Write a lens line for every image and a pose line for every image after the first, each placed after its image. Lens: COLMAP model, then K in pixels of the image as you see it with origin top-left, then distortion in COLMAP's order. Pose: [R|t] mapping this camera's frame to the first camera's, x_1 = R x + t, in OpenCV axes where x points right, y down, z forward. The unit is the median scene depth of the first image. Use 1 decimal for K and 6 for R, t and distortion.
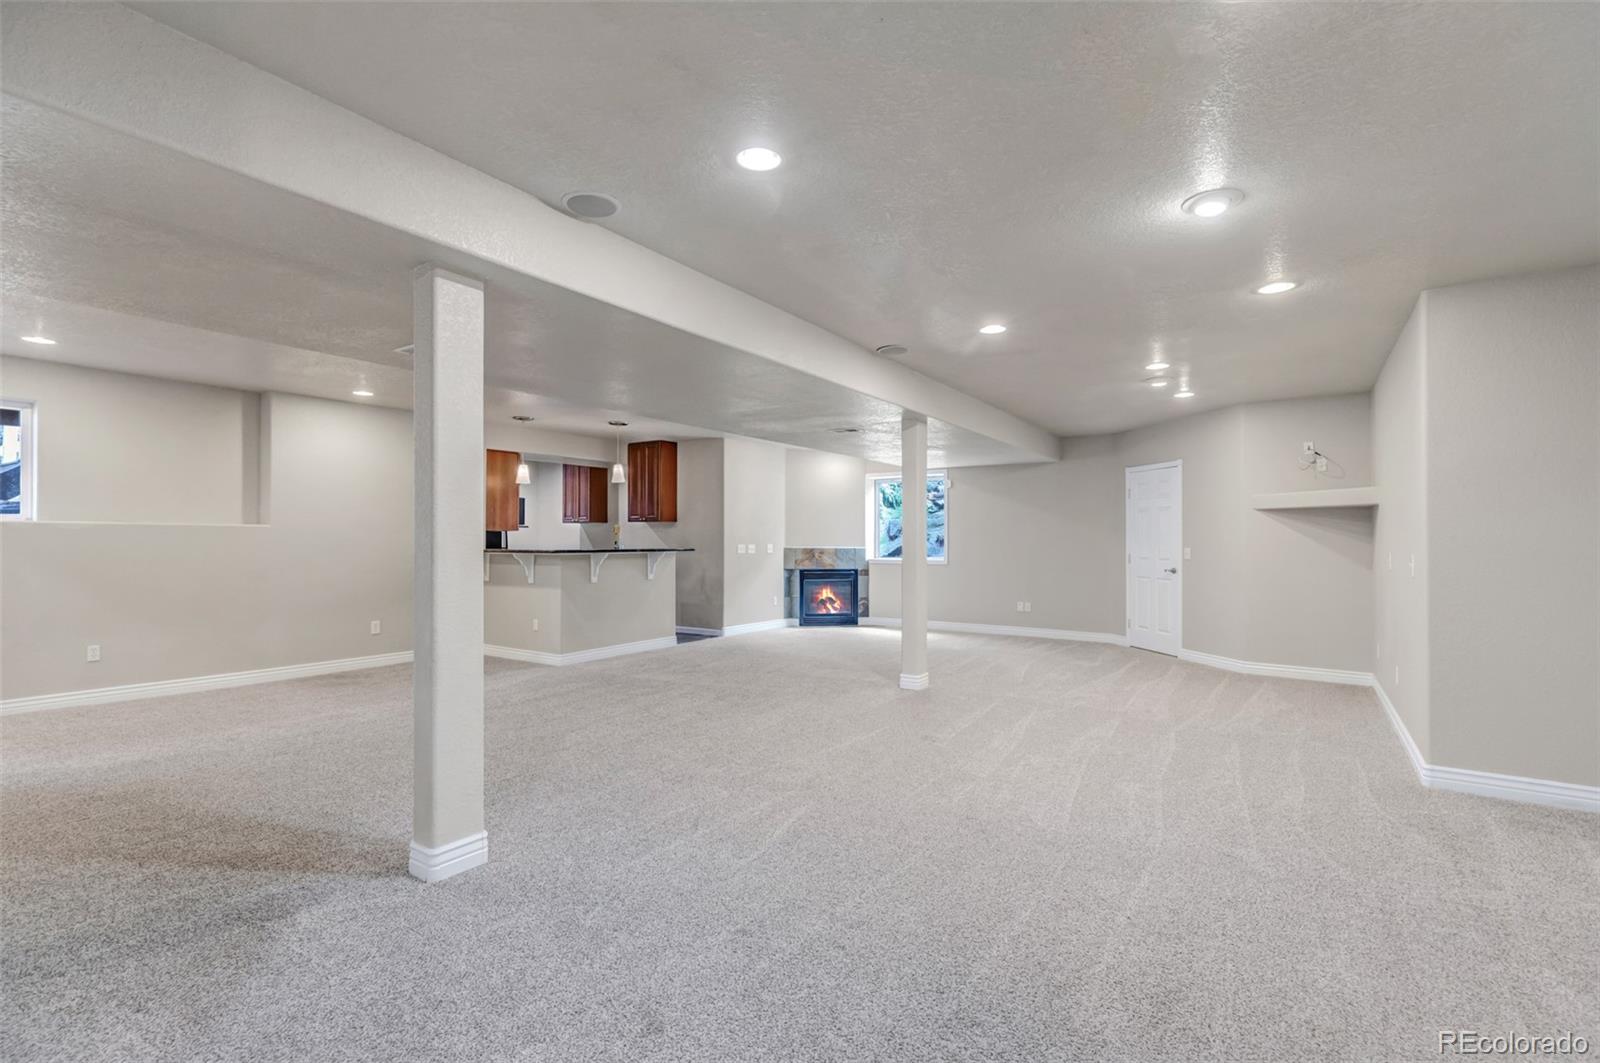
lens RADIAL K [[731.4, 0, 795.4], [0, 731.4, 534.2], [0, 0, 1]] dist [0.001451, 0.000142]
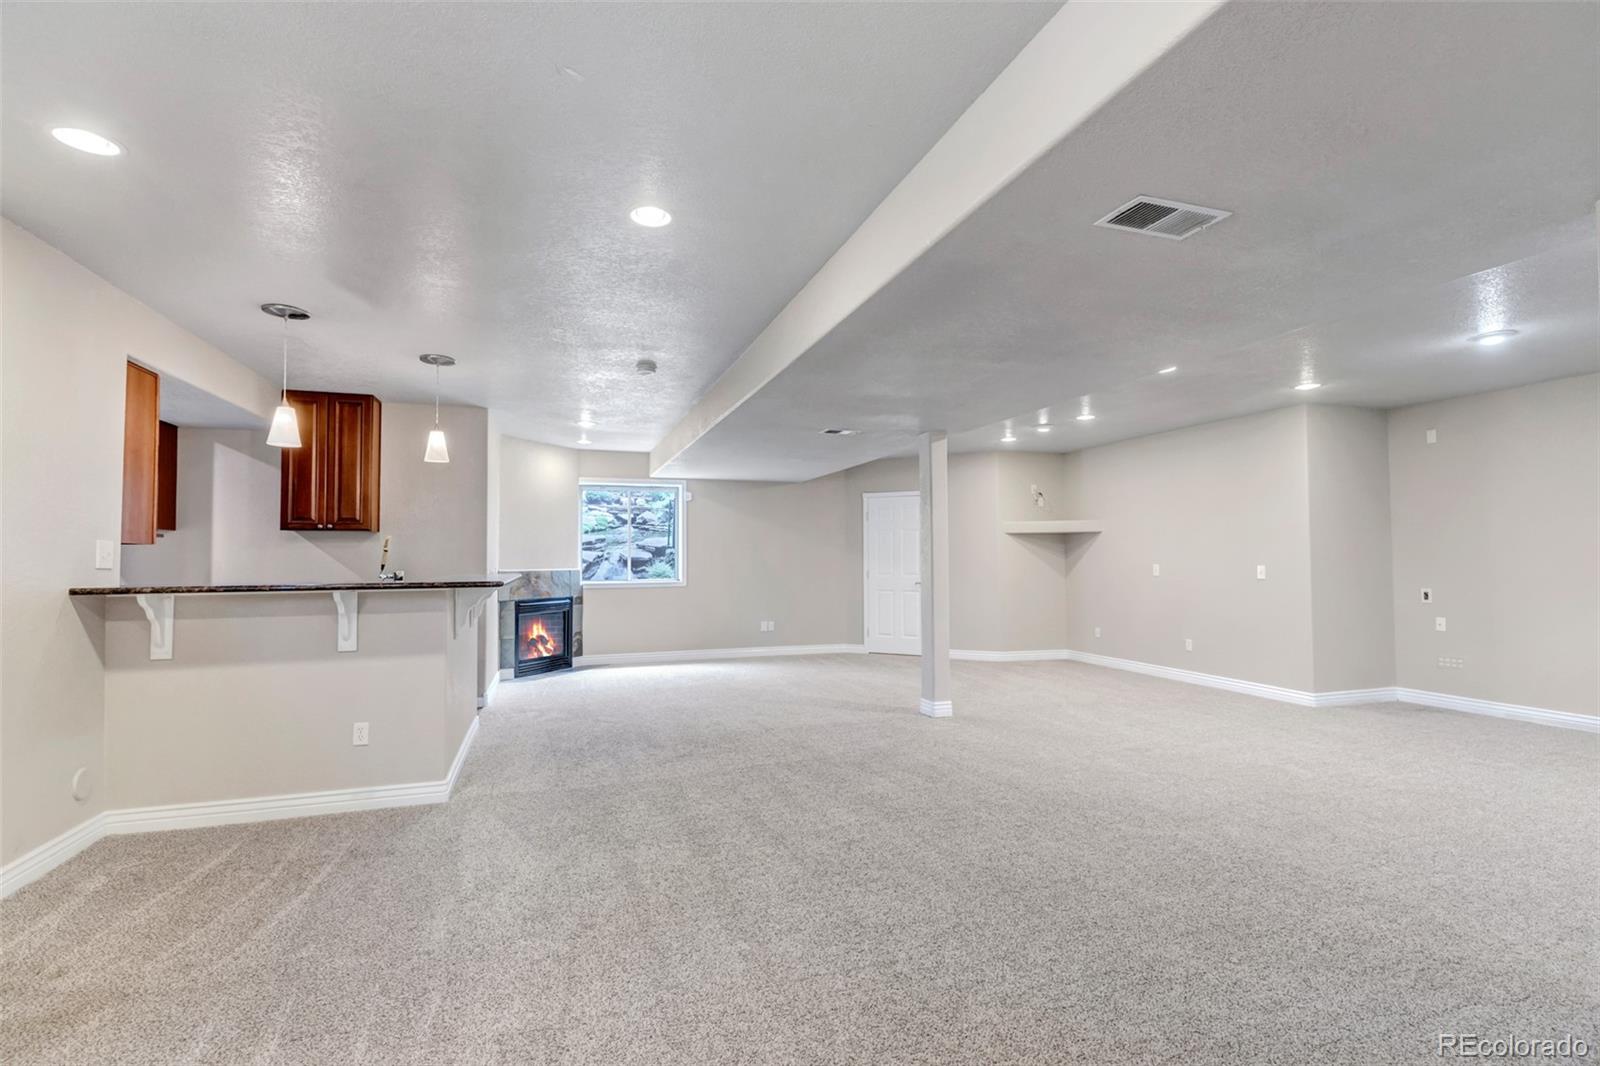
lens RADIAL K [[731.4, 0, 795.4], [0, 731.4, 535.7], [0, 0, 1]] dist [0.001451, 0.000142]
pose [[0.604782, 0.020146, 0.796136, -0.406063], [-0.000818, 0.999695, -0.024676, 0.001125], [-0.796390, 0.014273, 0.604615, 0.332185]]
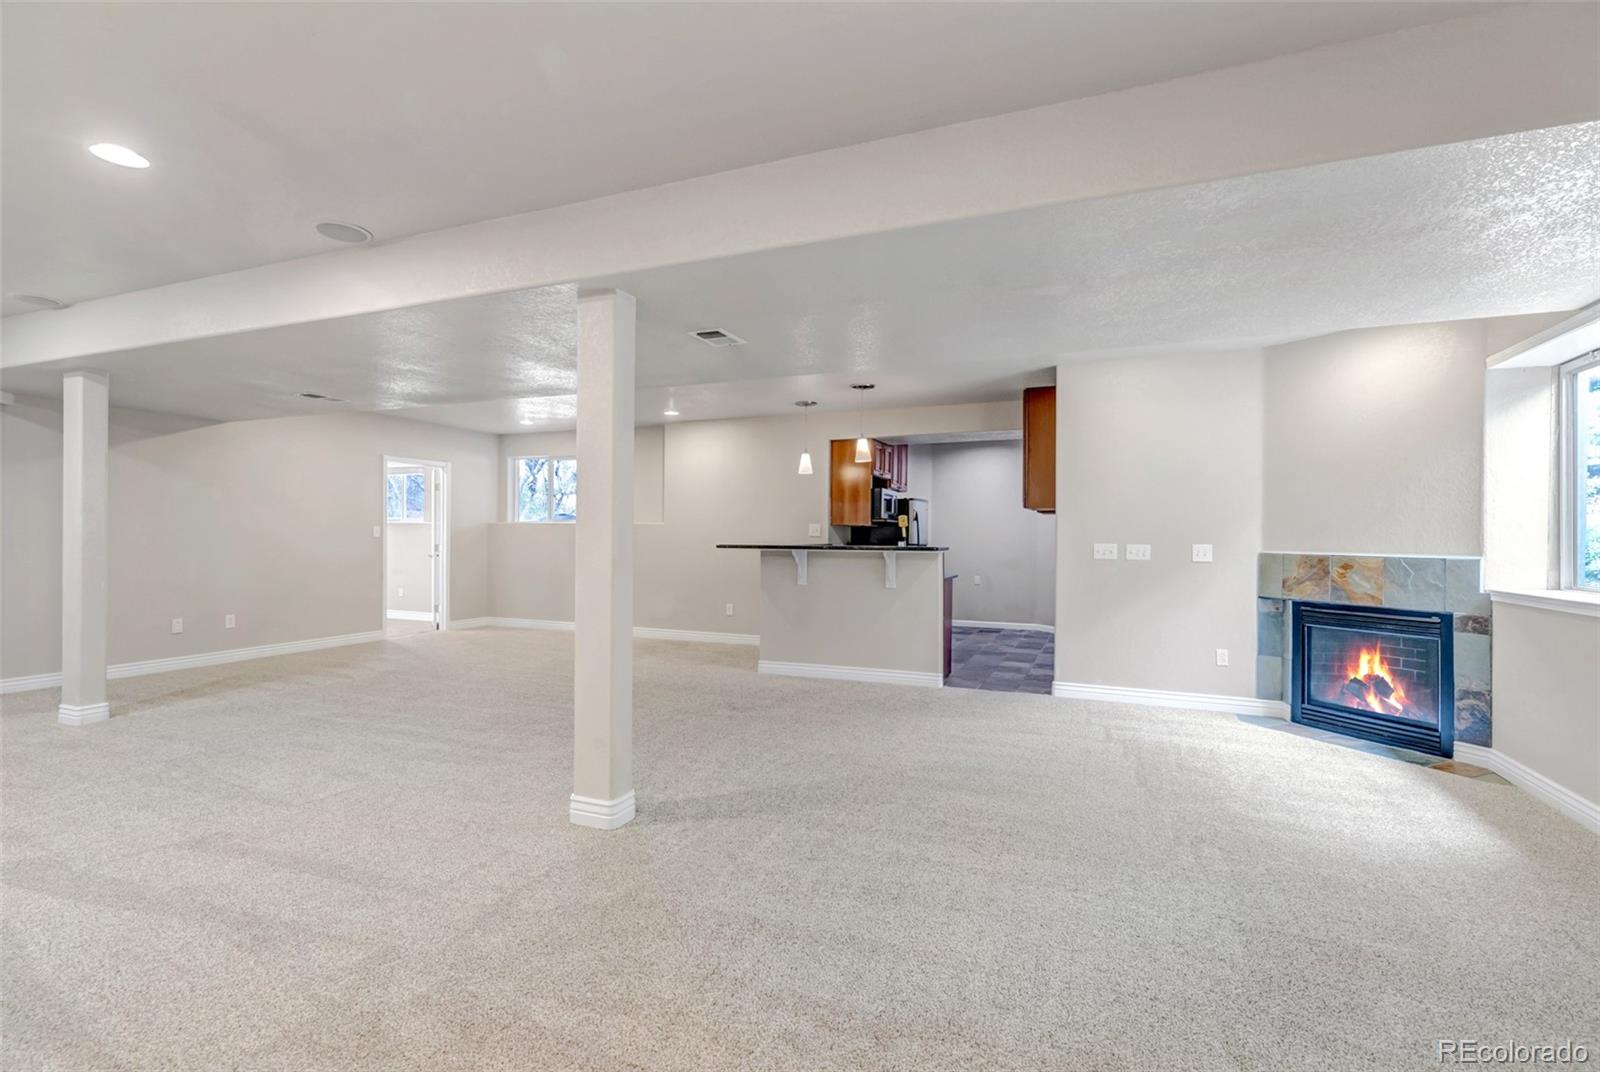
lens RADIAL K [[722.0, 0, 800.0], [0, 722.0, 536.0], [0, 0, 1]] dist [-0.000366, 0.000073]
pose [[0.198146, -0.001086, -0.980172, 0.391141], [-0.000730, 0.999999, -0.001256, 0.008037], [0.980172, 0.000965, 0.198145, 0.600047]]
